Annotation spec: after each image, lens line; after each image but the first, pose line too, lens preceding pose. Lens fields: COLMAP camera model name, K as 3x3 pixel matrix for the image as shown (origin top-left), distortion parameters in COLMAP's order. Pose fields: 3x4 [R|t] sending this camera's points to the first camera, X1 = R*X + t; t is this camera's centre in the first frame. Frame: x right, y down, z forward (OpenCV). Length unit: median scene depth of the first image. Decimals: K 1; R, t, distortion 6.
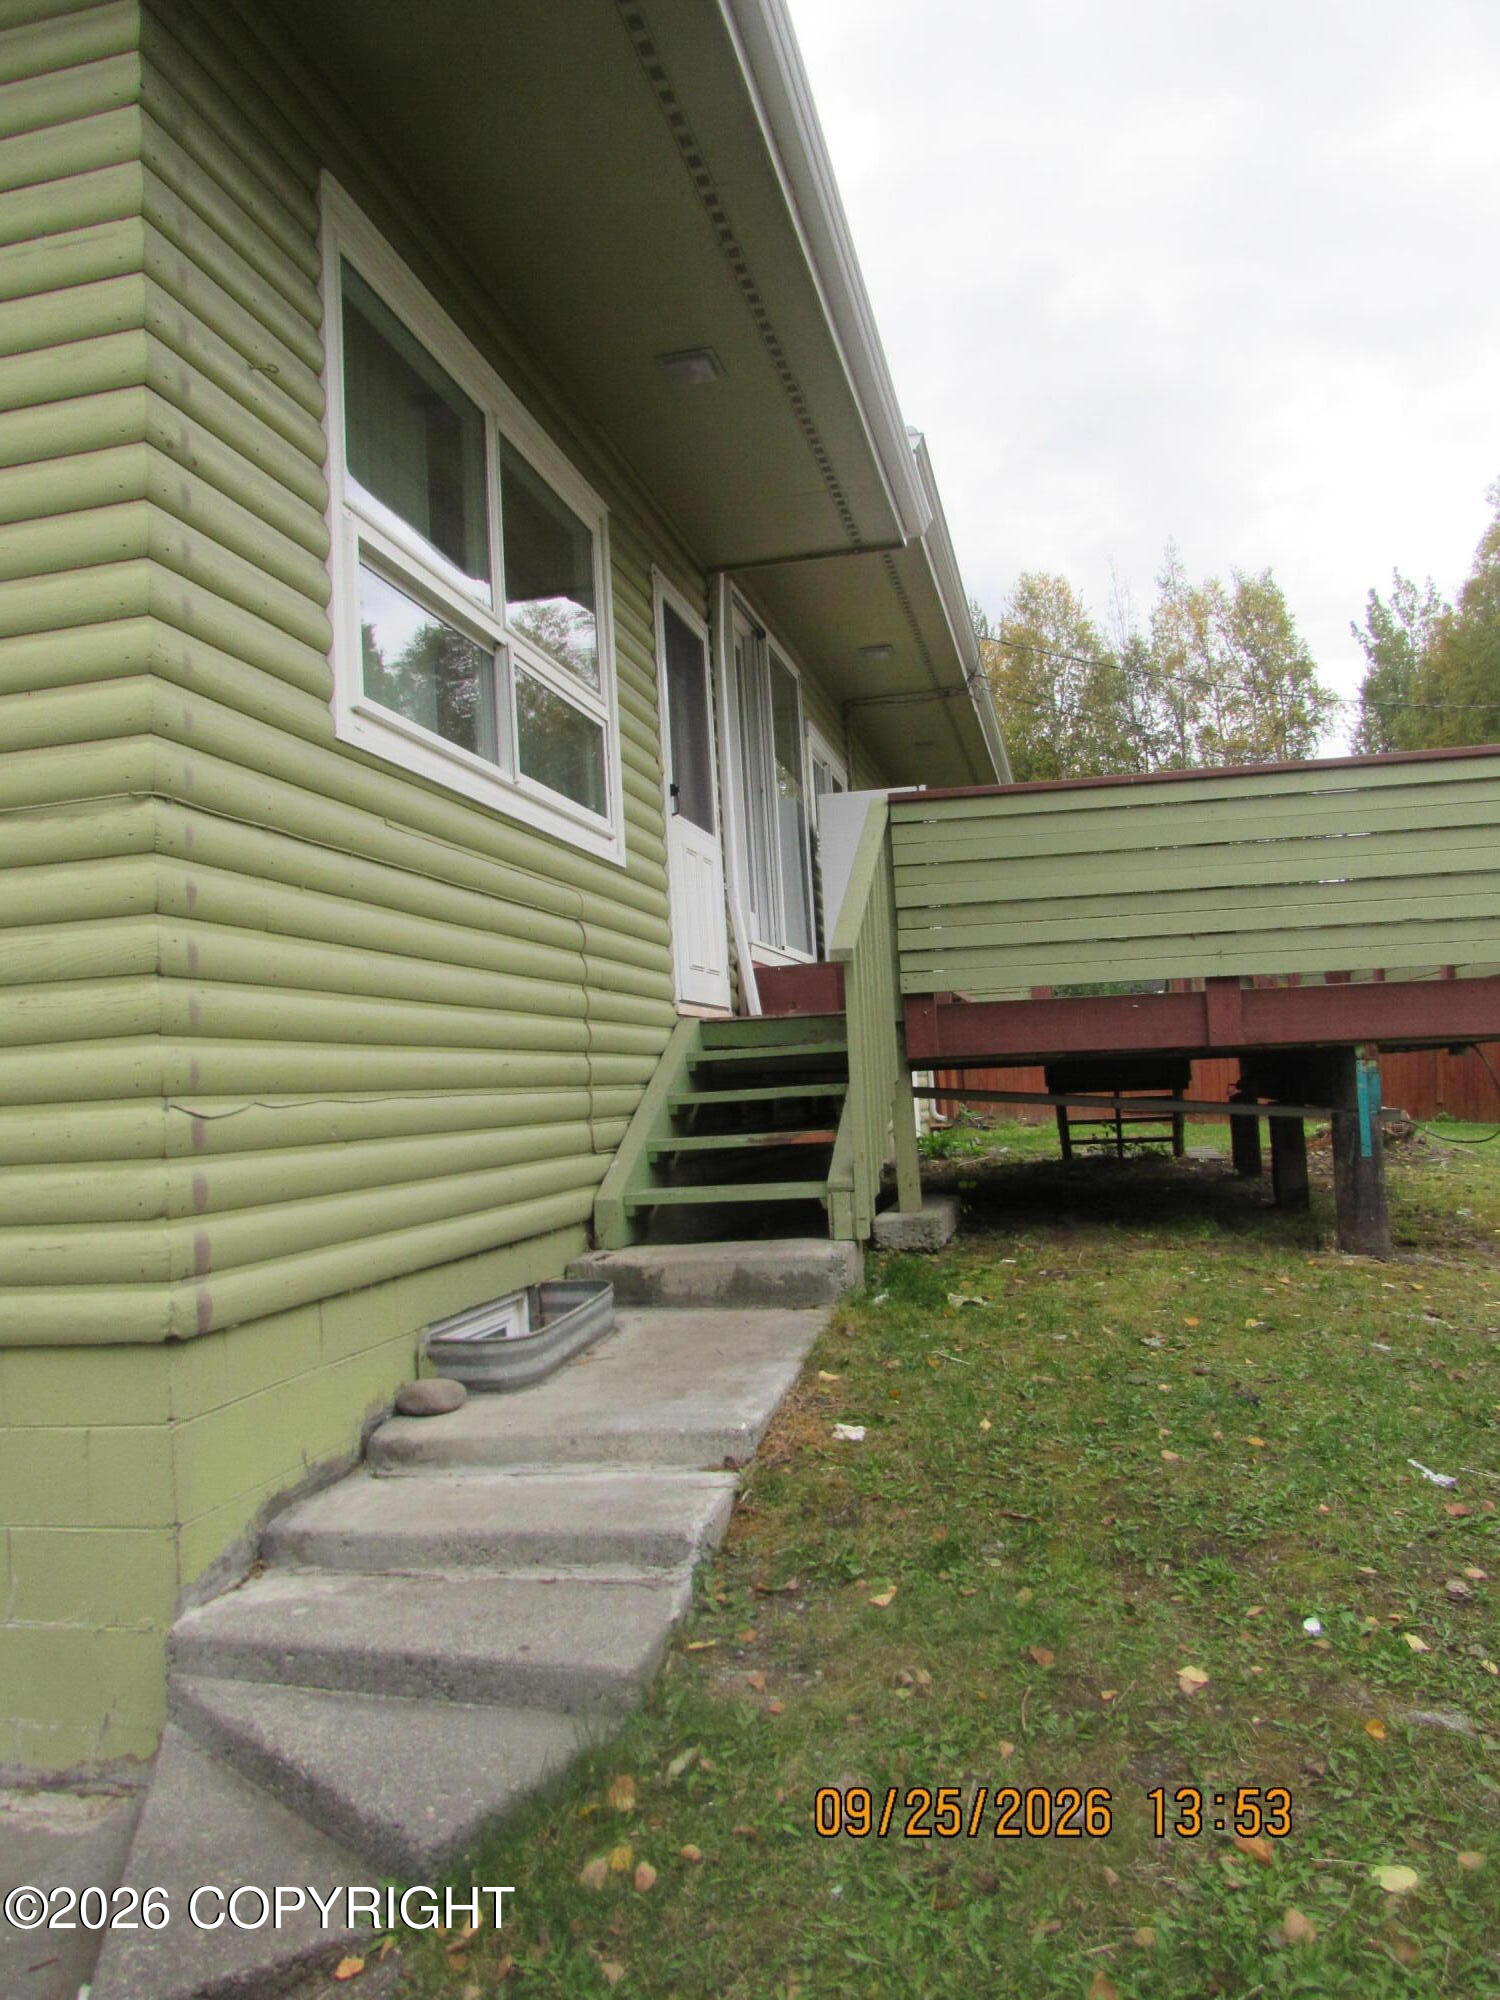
lens RADIAL K [[1418.3, 0, 750.0], [0, 1418.3, 1000.0], [0, 0, 1]] dist [-0.005201, -0.001922]
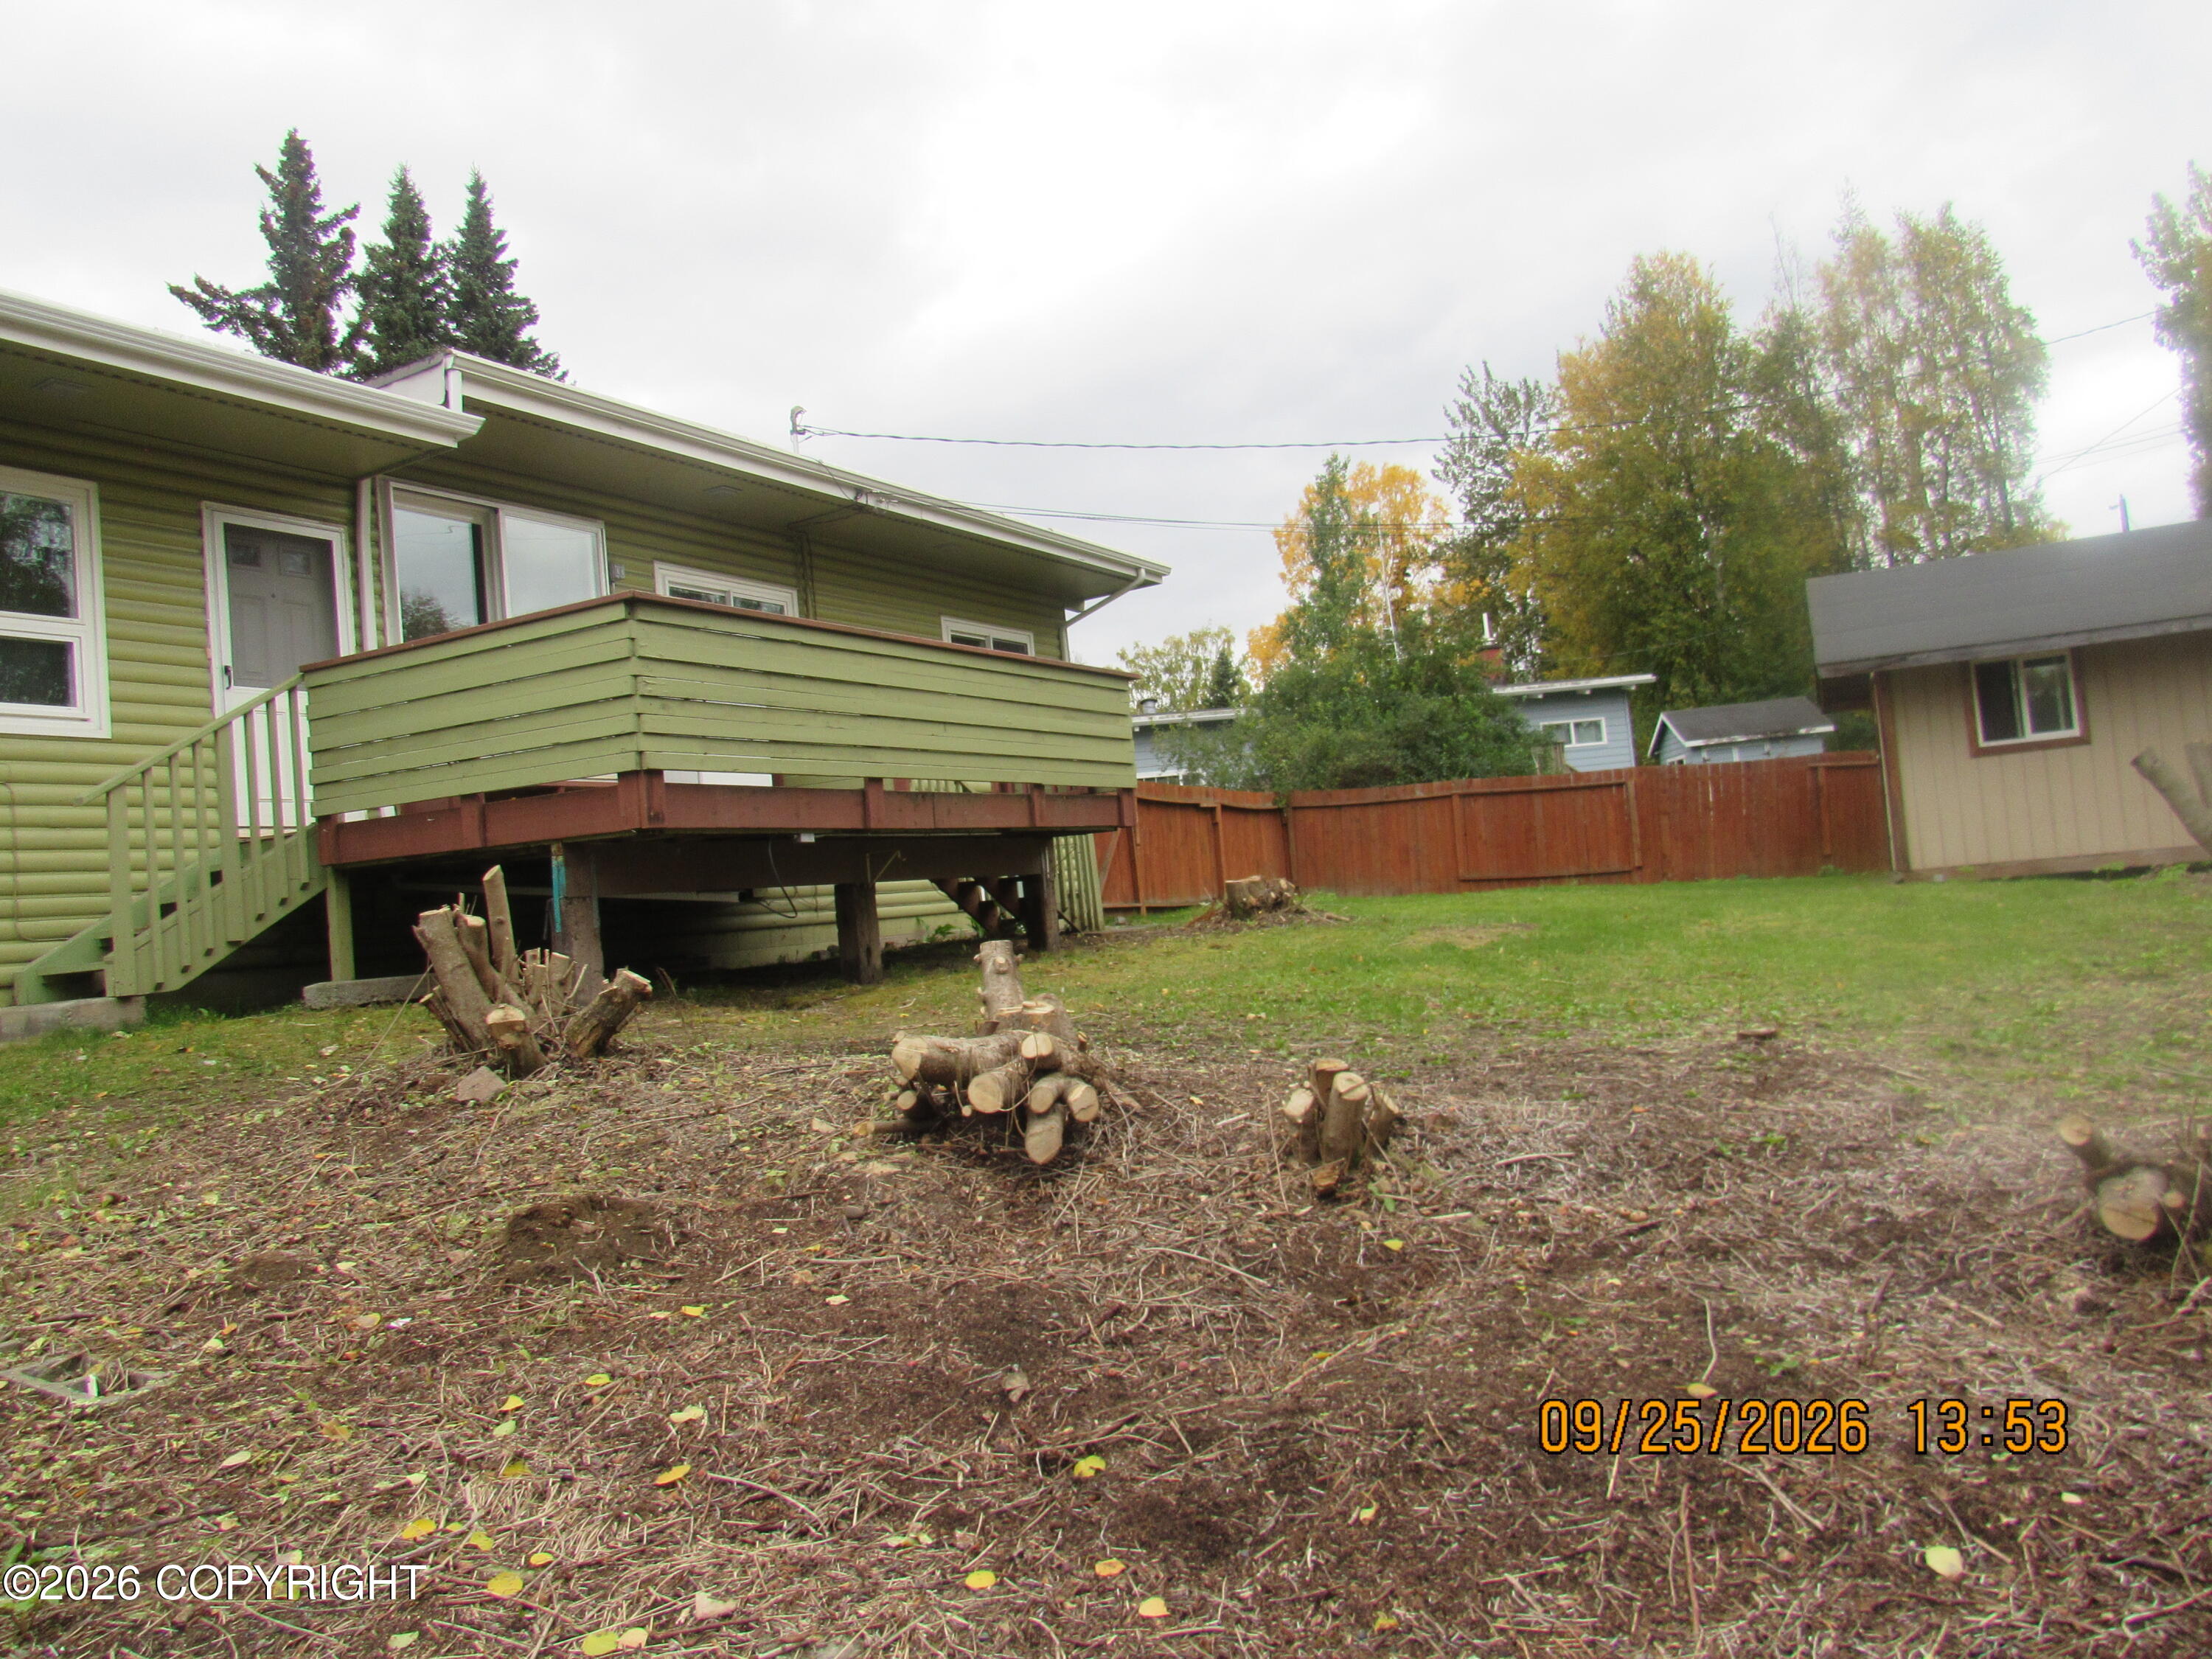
lens RADIAL K [[1568.6, 0, 1106.0], [0, 1568.6, 829.5], [0, 0, 1]] dist [-0.005201, -0.001922]
pose [[0.950712, -0.055177, -0.305126, 0.810712], [0.065683, 0.997545, 0.024265, 0.014821], [0.303038, -0.043110, 0.952003, -0.113787]]
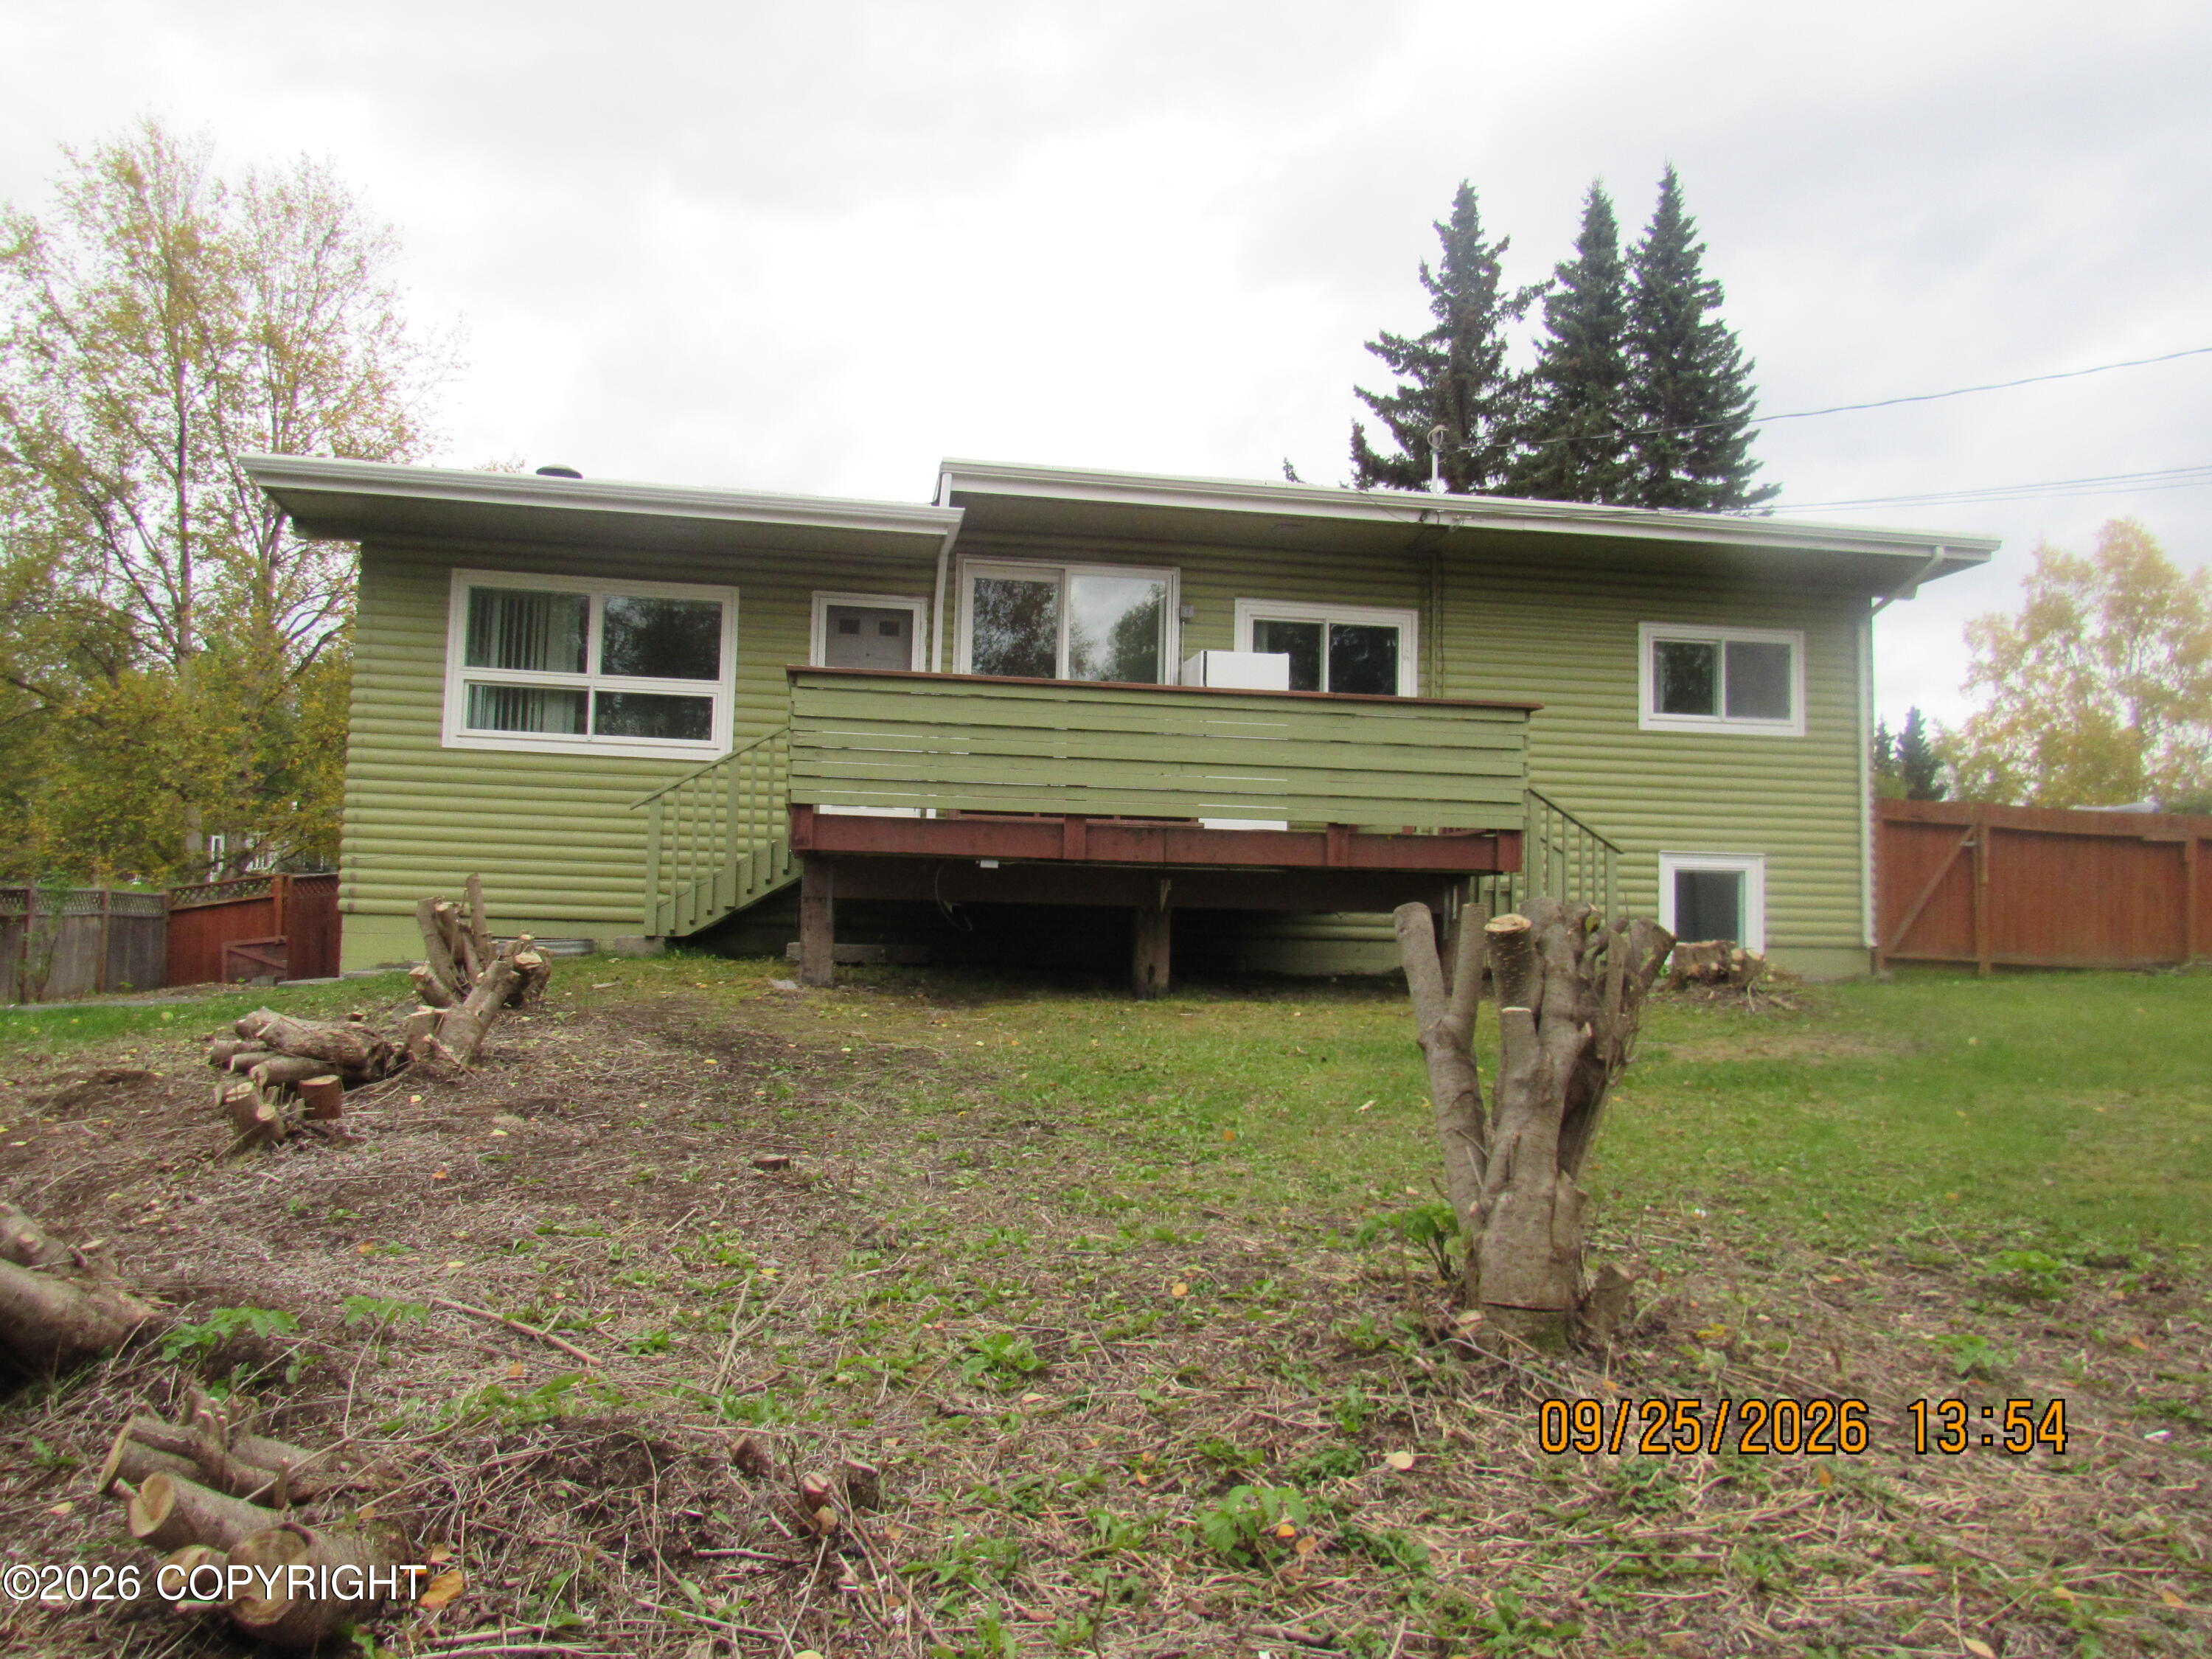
lens RADIAL K [[1554.3, 0, 1106.0], [0, 1554.3, 829.5], [0, 0, 1]] dist [0.020025, 0.001449]
pose [[0.409577, -0.003383, -0.912269, 1.362626], [0.018649, 0.999815, 0.004666, 0.003704], [0.912085, -0.018924, 0.409564, 0.348632]]
